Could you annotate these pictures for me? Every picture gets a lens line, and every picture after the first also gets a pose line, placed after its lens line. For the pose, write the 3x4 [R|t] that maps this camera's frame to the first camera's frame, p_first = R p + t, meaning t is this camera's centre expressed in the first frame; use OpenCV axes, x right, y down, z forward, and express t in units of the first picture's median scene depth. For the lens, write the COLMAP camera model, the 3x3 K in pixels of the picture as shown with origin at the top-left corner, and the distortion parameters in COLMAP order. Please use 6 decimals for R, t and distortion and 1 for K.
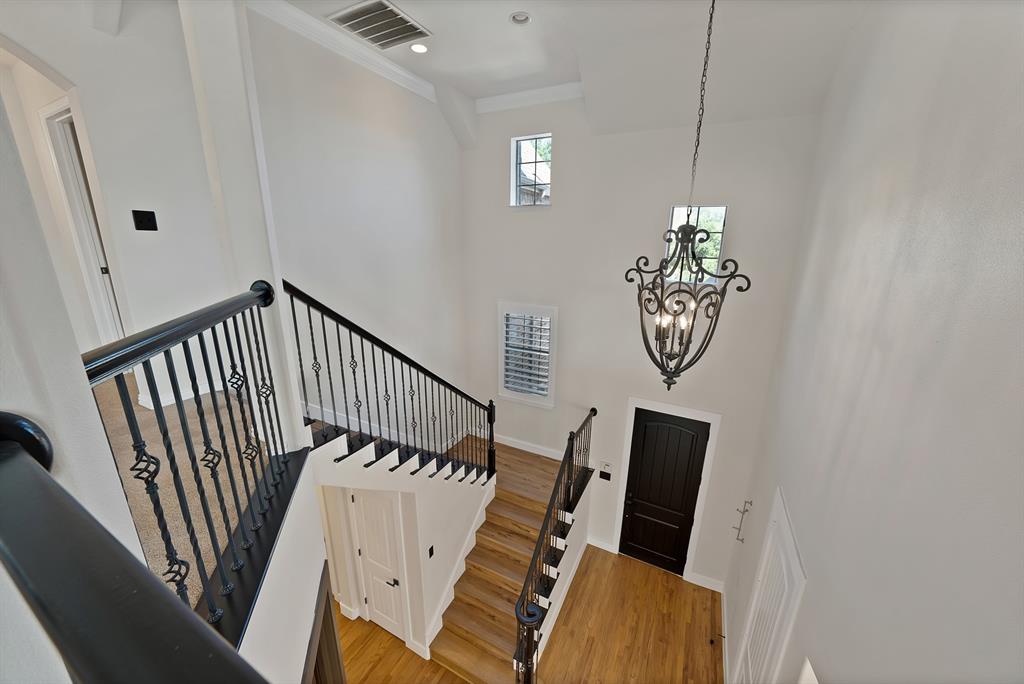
lens RADIAL K [[369.9, 0, 511.0], [0, 369.9, 337.0], [0, 0, 1]] dist [-0.028364, 0.006665]
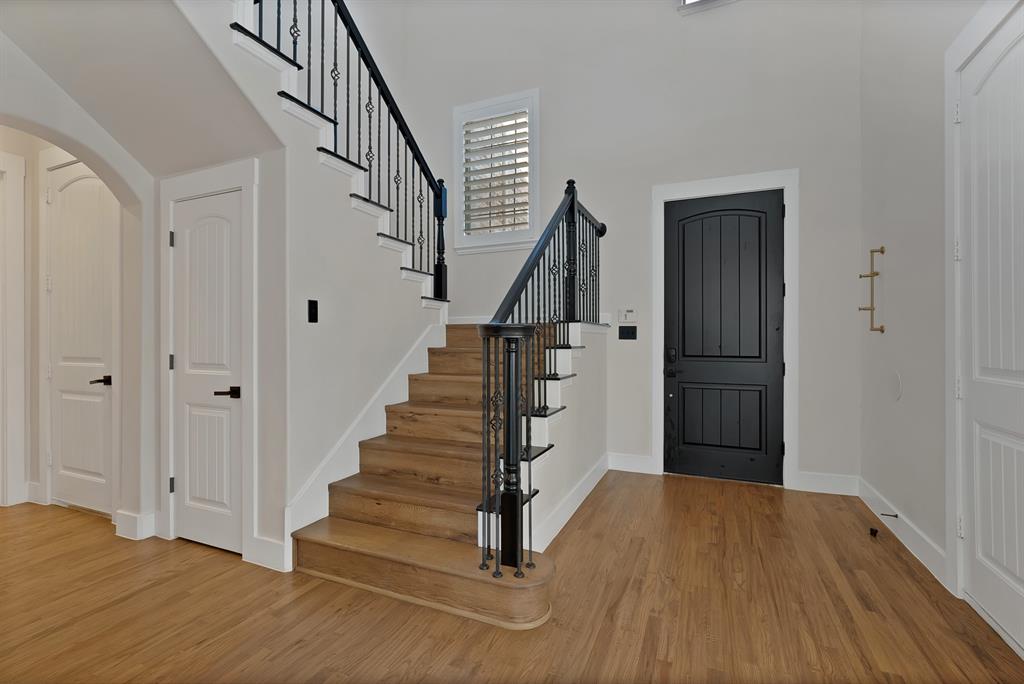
lens RADIAL K [[456.2, 0, 512.0], [0, 456.2, 342.0], [0, 0, 1]] dist [-0.003378, -0.000192]
pose [[0.997576, -0.015023, 0.067951, 0.012278], [0.031974, 0.966204, -0.255789, 0.685430], [-0.061812, 0.257342, 0.964342, 0.329371]]
